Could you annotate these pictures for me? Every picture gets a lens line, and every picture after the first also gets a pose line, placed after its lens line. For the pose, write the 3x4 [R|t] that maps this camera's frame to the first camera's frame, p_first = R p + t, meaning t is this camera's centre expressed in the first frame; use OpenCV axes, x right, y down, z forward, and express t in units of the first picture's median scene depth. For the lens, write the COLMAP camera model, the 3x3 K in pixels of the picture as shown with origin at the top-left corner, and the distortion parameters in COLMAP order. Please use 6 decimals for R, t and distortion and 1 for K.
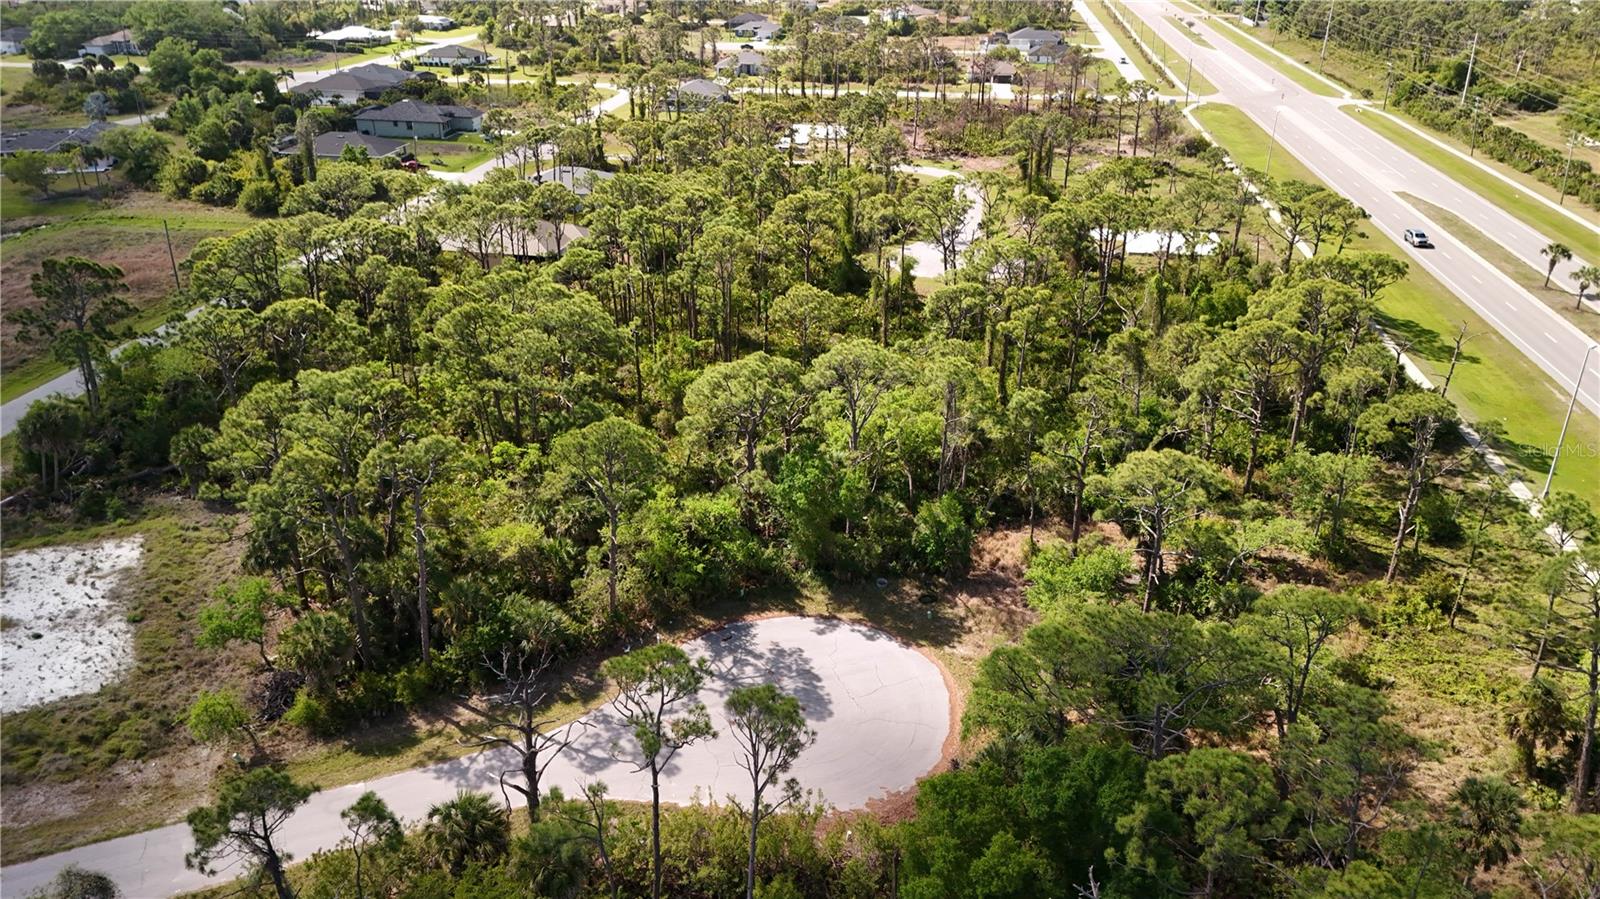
lens RADIAL K [[1168.8, 0, 799.4], [0, 1168.8, 451.8], [0, 0, 1]] dist [0.073428, -0.067367]
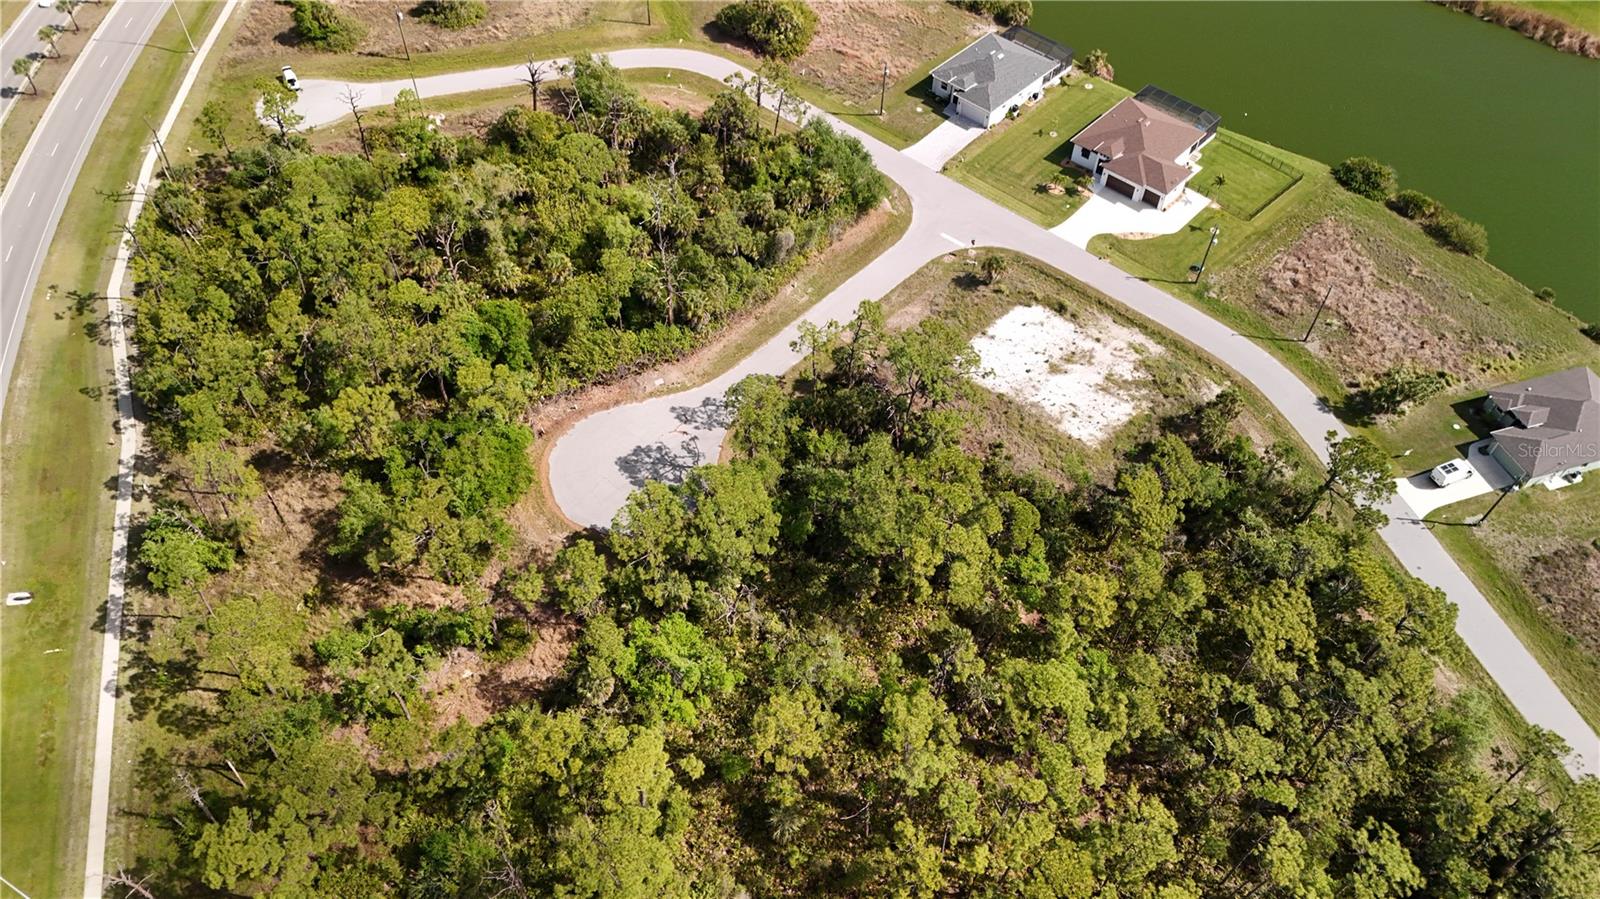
lens RADIAL K [[1168.8, 0, 805.5], [0, 1168.8, 457.8], [0, 0, 1]] dist [0.073428, -0.067367]
pose [[-0.893914, 0.329561, -0.303821, 0.251003], [-0.211499, 0.287499, 0.934137, -1.280327], [0.395203, 0.899296, -0.187298, 1.159361]]
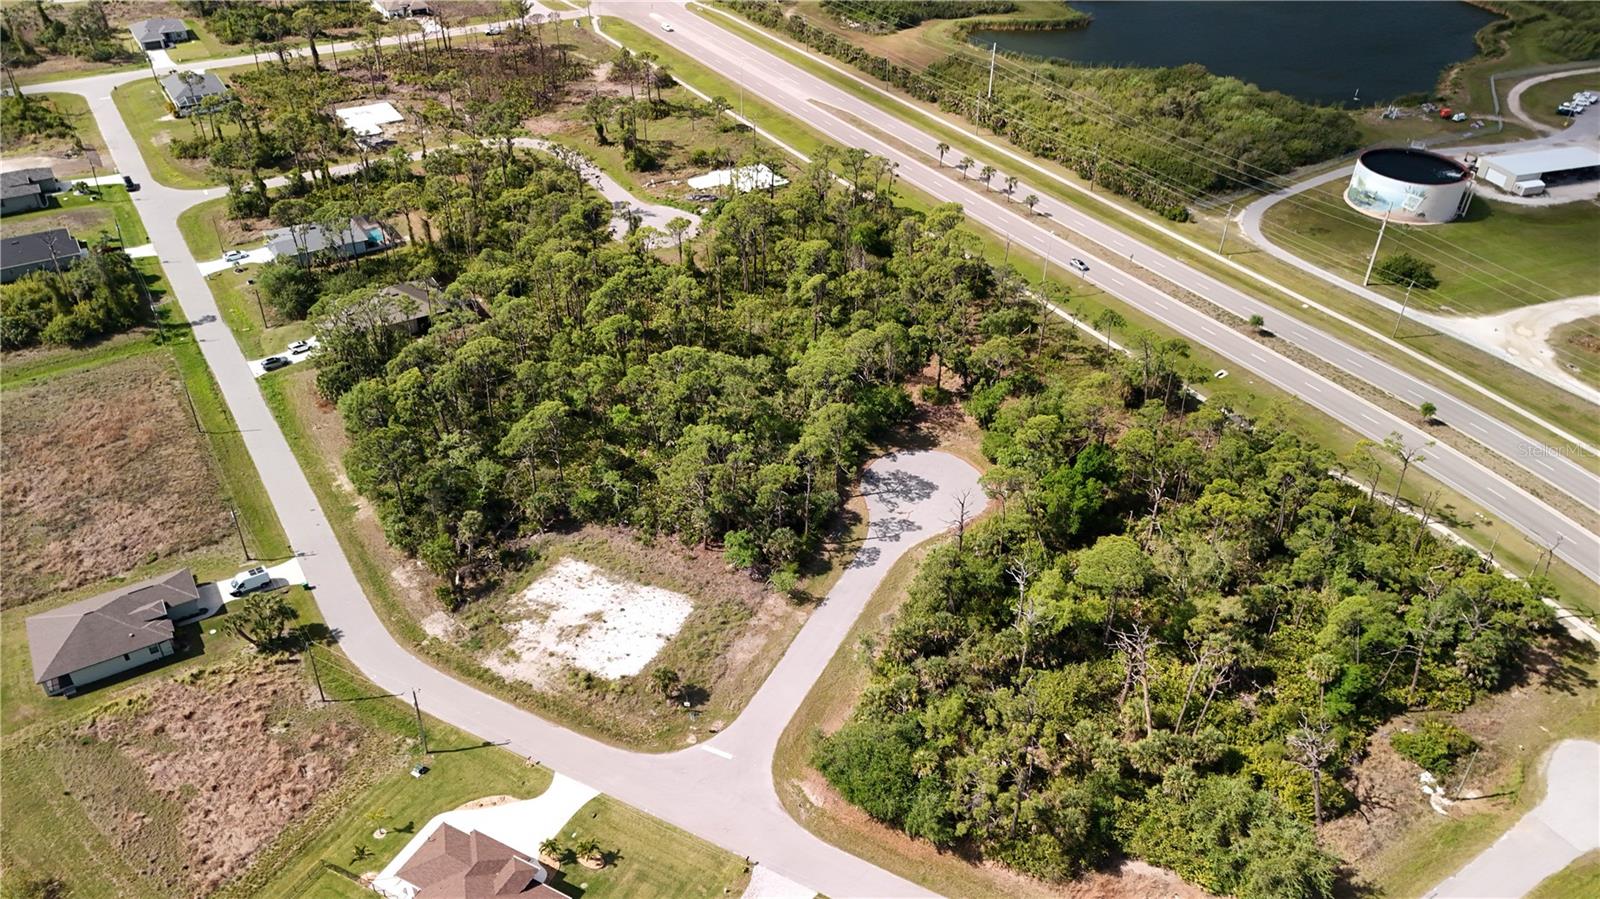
lens RADIAL K [[1168.8, 0, 800.5], [0, 1168.8, 445.3], [0, 0, 1]] dist [0.073428, -0.067367]
pose [[0.749255, -0.373045, 0.547224, -1.203133], [0.264676, 0.926082, 0.268923, -0.473137], [-0.607095, -0.056655, 0.792607, -0.617315]]
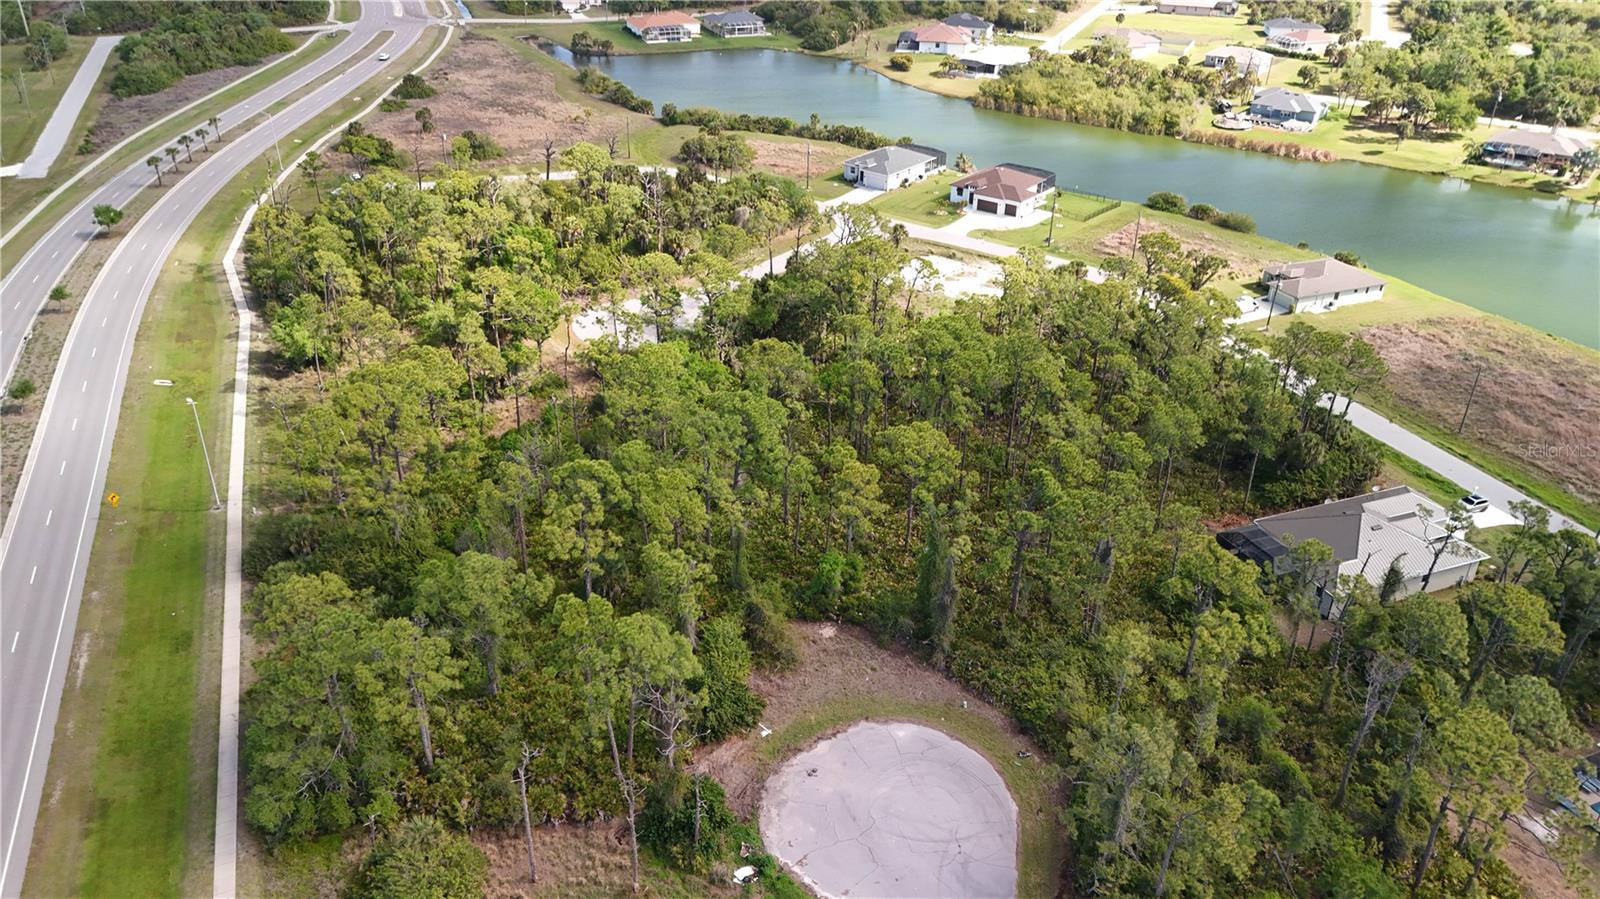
lens RADIAL K [[1168.8, 0, 802.8], [0, 1168.8, 461.3], [0, 0, 1]] dist [0.073428, -0.067367]
pose [[-0.858212, 0.237639, -0.454972, 0.707352], [-0.231977, 0.611126, 0.756777, -1.241405], [0.457885, 0.755018, -0.469349, 2.028468]]
